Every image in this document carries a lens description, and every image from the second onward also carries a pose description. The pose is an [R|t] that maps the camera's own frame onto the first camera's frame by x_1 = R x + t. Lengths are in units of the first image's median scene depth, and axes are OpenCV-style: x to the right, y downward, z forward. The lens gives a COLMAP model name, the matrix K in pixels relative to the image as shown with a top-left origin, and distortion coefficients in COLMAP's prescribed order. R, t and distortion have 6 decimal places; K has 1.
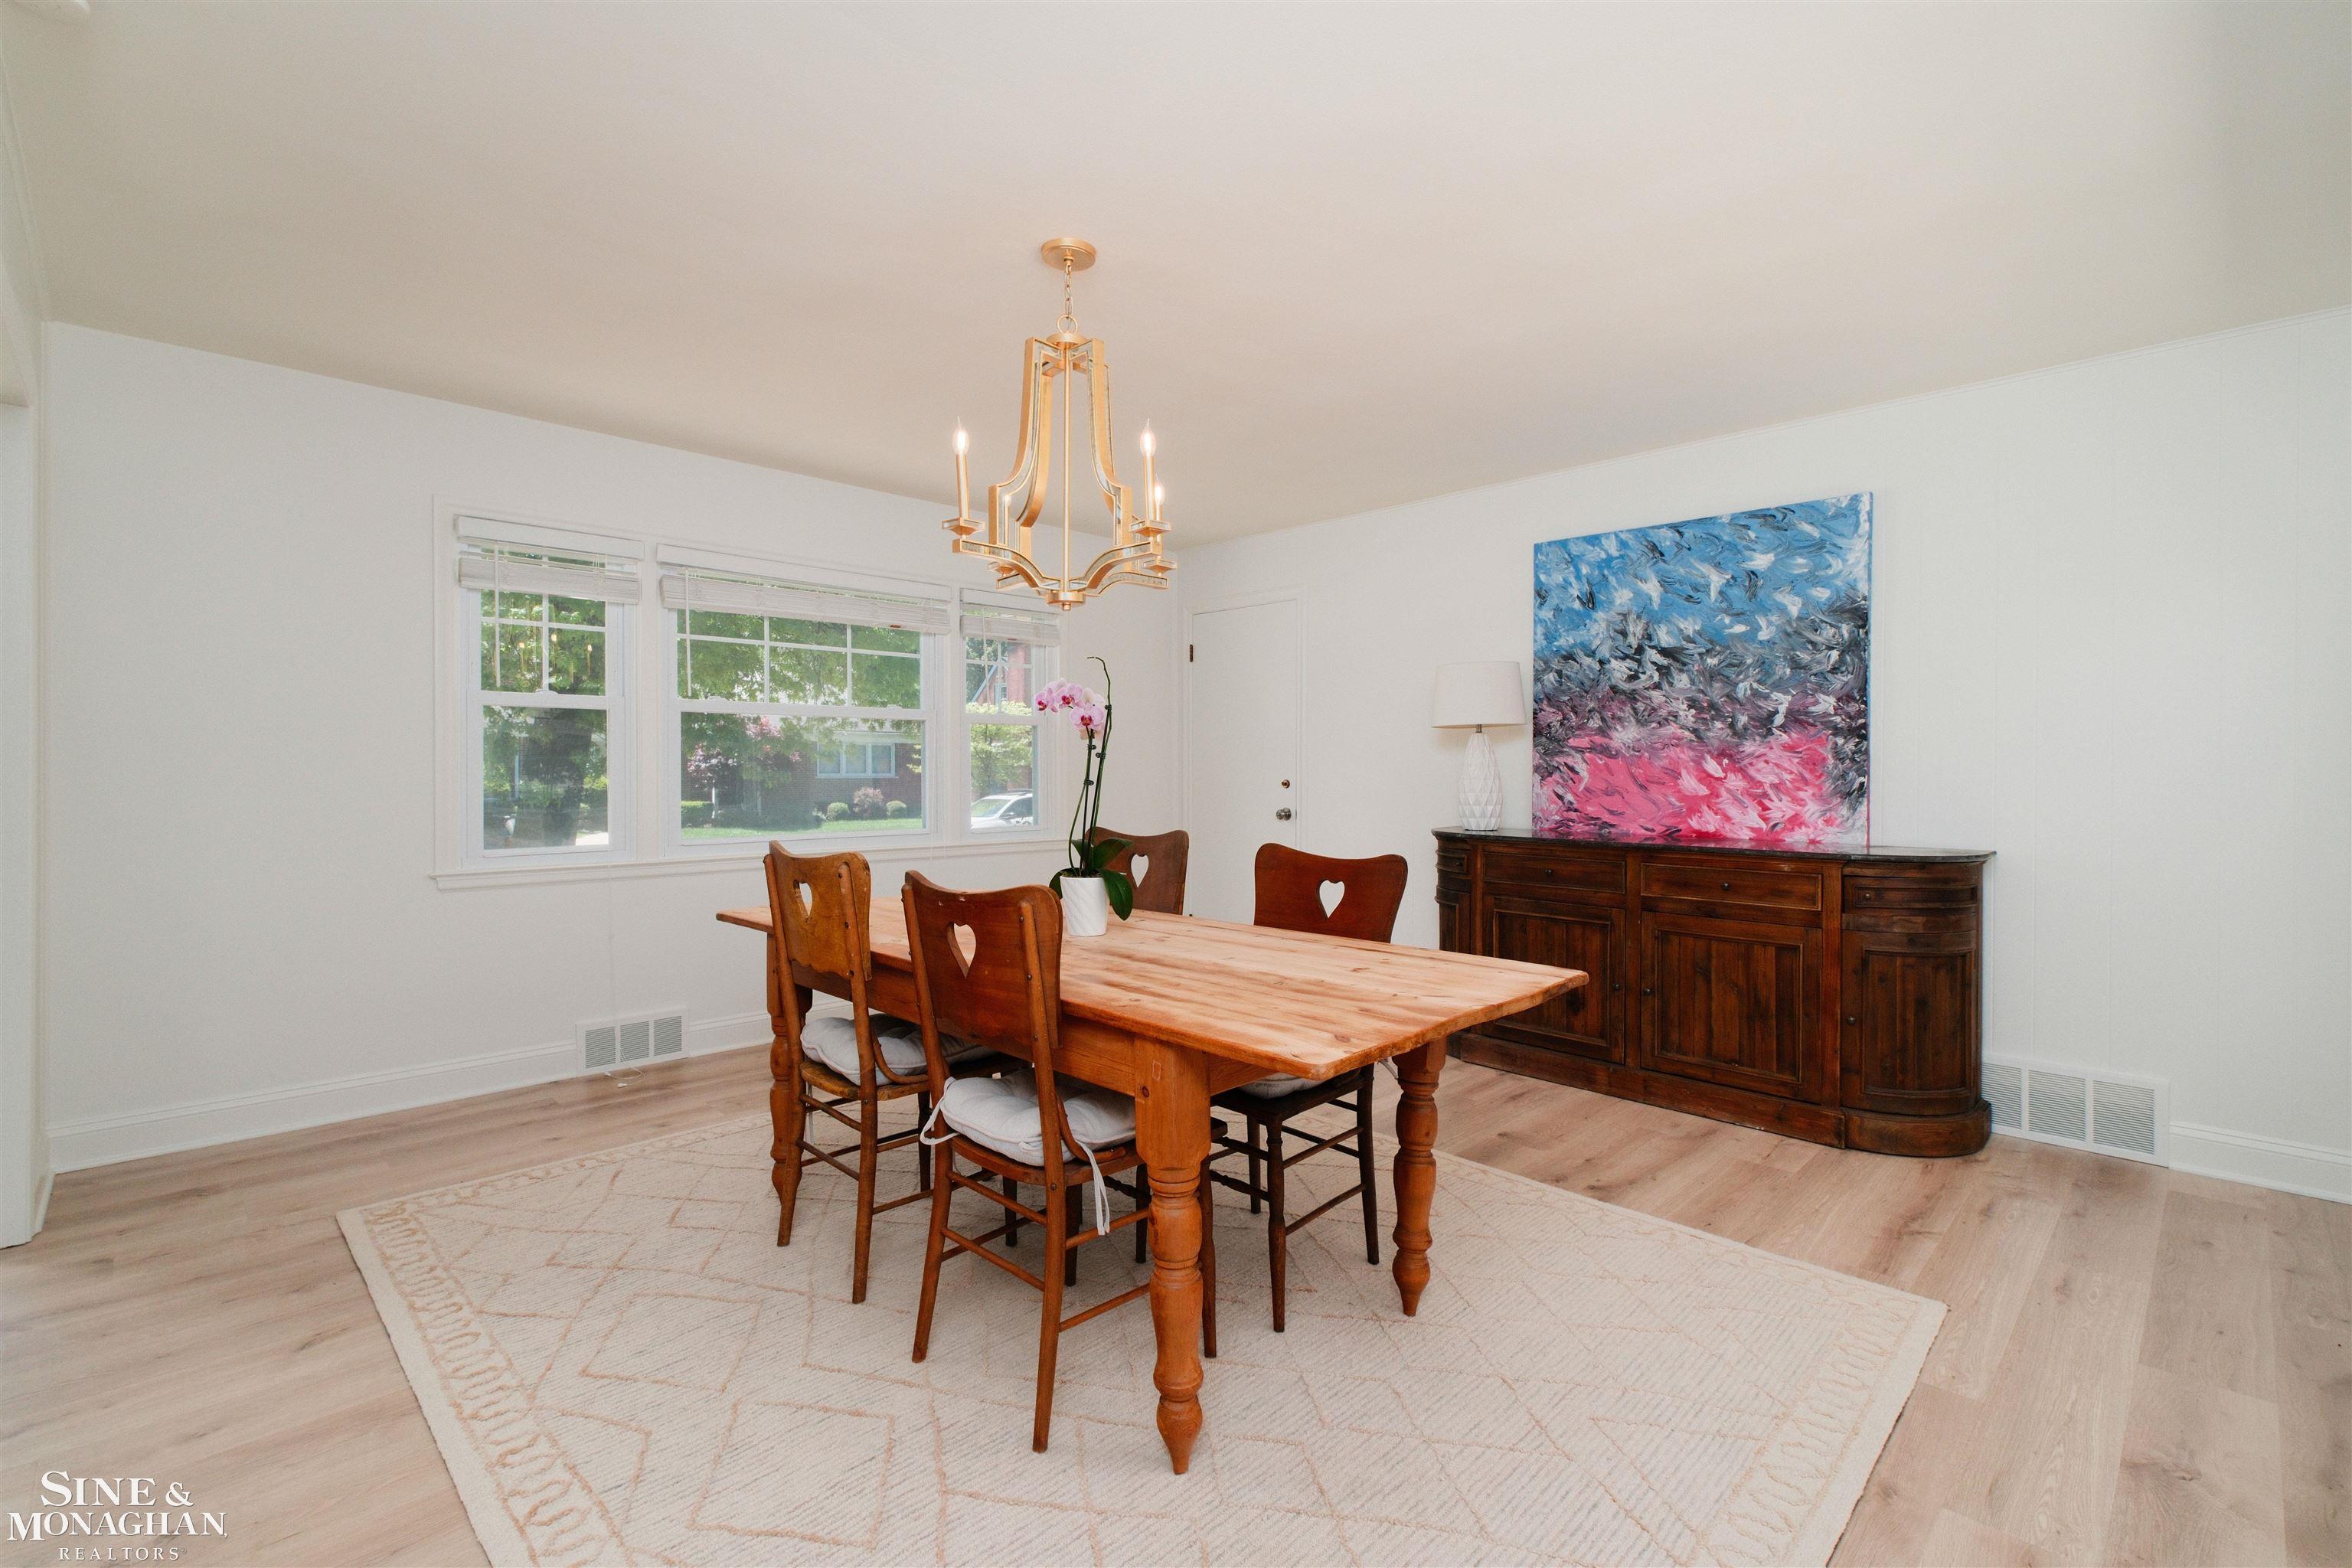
lens RADIAL K [[1042.9, 0, 1171.2], [0, 1042.9, 781.3], [0, 0, 1]] dist [0.013629, 0.000407]
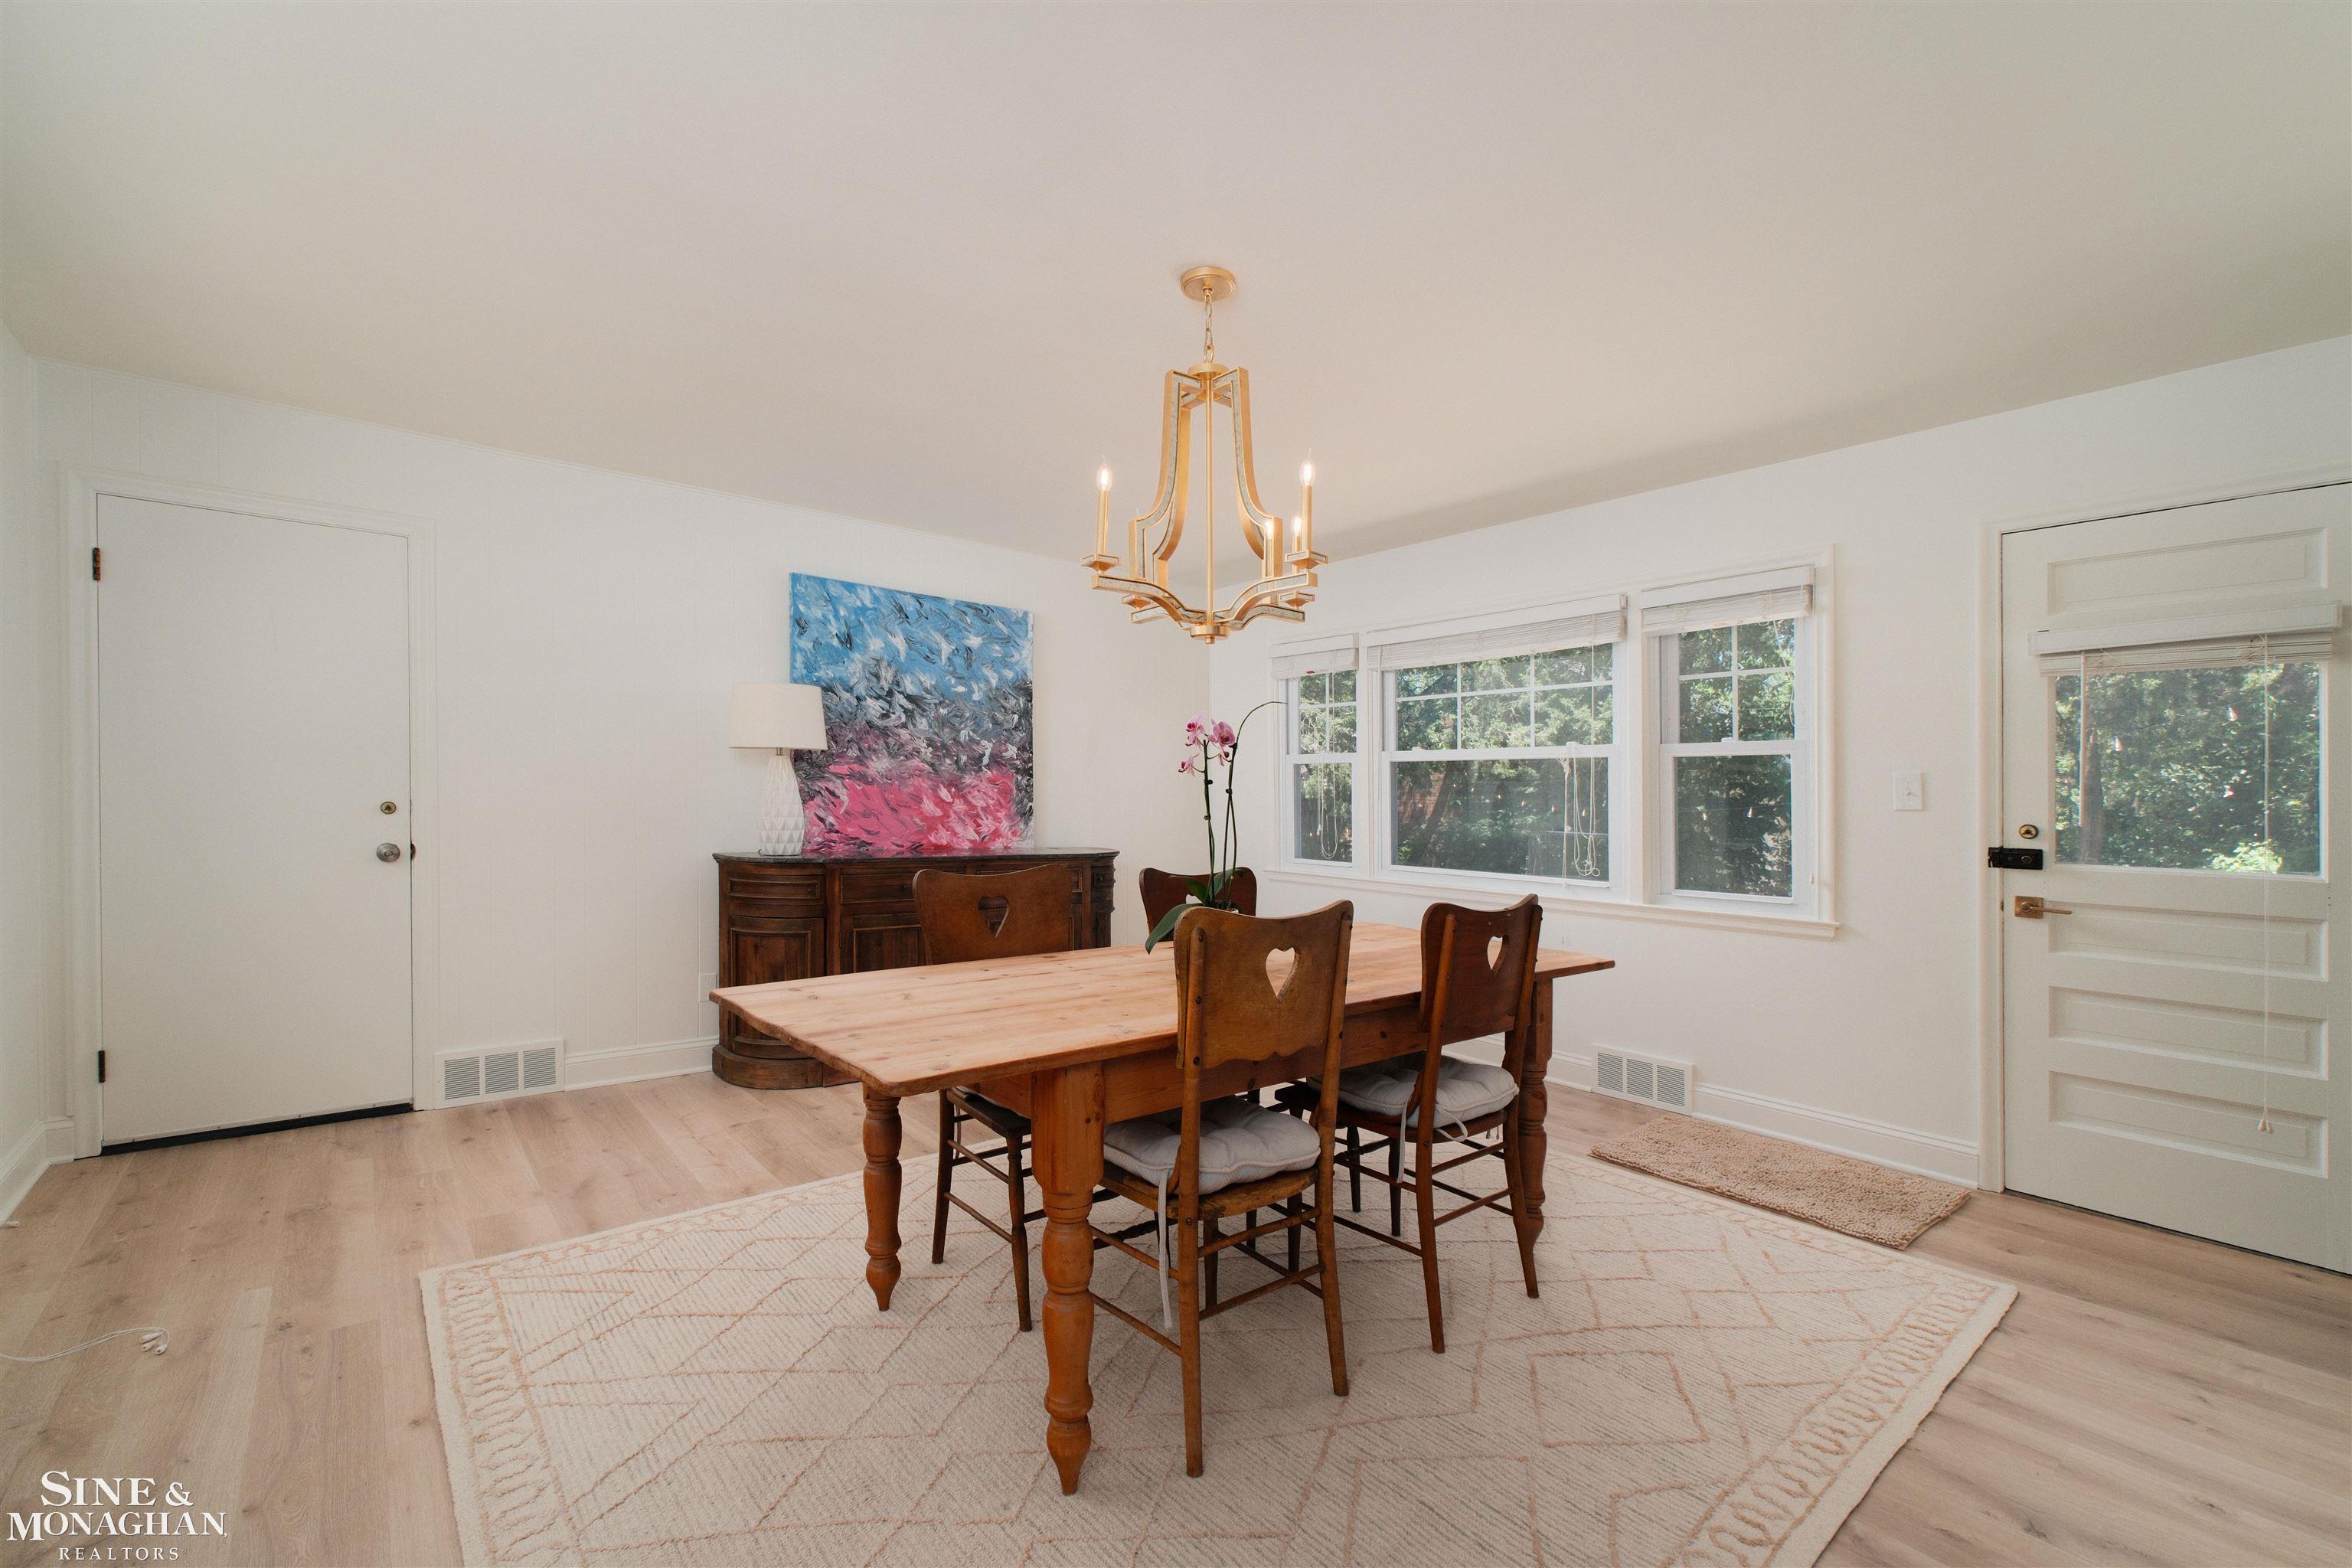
lens RADIAL K [[999.4, 0, 1170.8], [0, 999.4, 794.3], [0, 0, 1]] dist [-0.007342, 0.001562]
pose [[0.087057, 0.007005, 0.996179, -0.662490], [-0.005241, 0.999965, -0.006574, -0.006477], [-0.996190, -0.004649, 0.087091, 0.610057]]
